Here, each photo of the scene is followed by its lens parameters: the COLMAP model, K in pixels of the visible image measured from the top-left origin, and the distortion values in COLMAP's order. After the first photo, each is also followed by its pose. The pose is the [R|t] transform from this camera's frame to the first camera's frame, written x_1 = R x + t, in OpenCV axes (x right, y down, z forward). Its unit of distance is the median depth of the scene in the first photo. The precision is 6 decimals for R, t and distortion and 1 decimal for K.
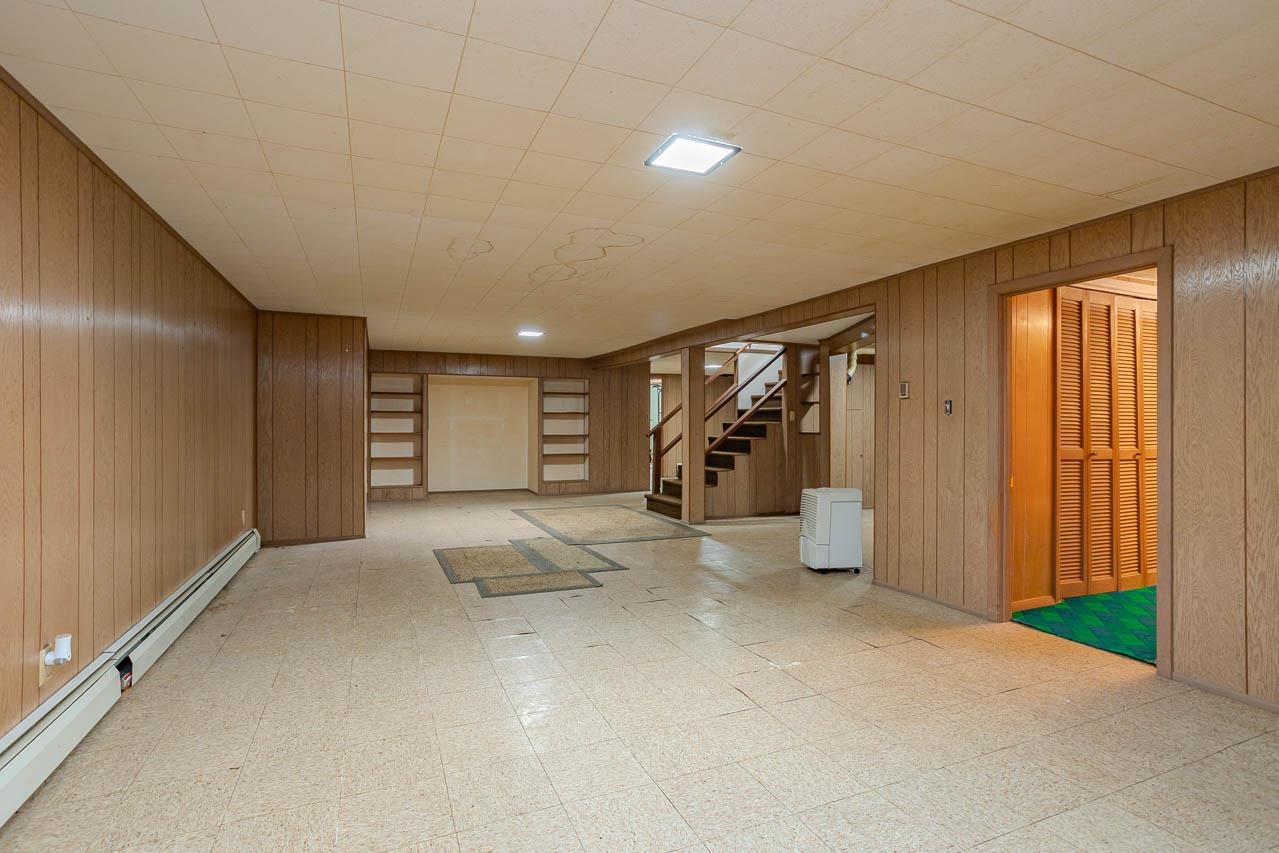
lens RADIAL K [[616.4, 0, 642.5], [0, 616.4, 426.1], [0, 0, 1]] dist [-0.033980, 0.018272]
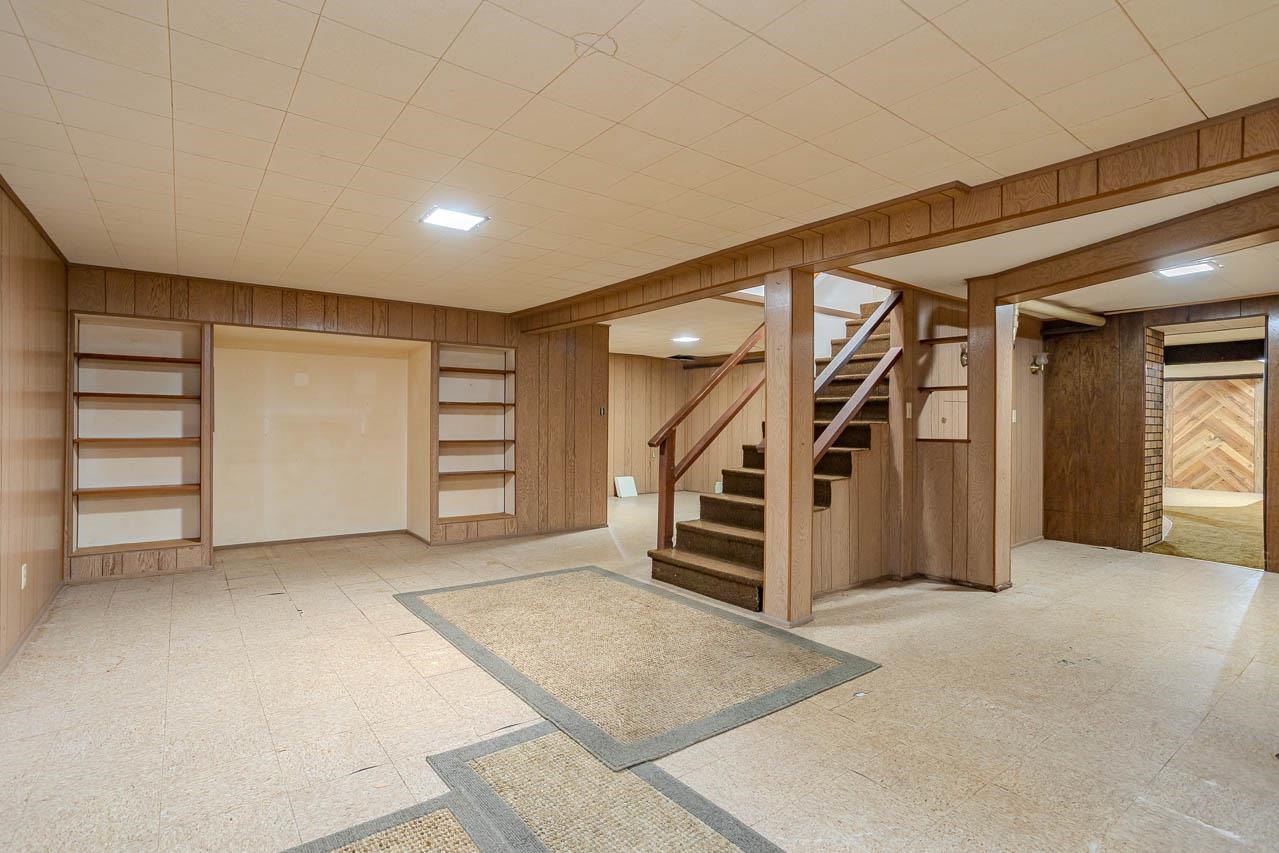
lens RADIAL K [[616.4, 0, 639.0], [0, 616.4, 424.0], [0, 0, 1]] dist [-0.033980, 0.018272]
pose [[0.972680, 0.003667, 0.232119, -0.120015], [-0.003695, 0.999993, -0.000315, -0.002134], [-0.232119, -0.000551, 0.972687, 0.417764]]
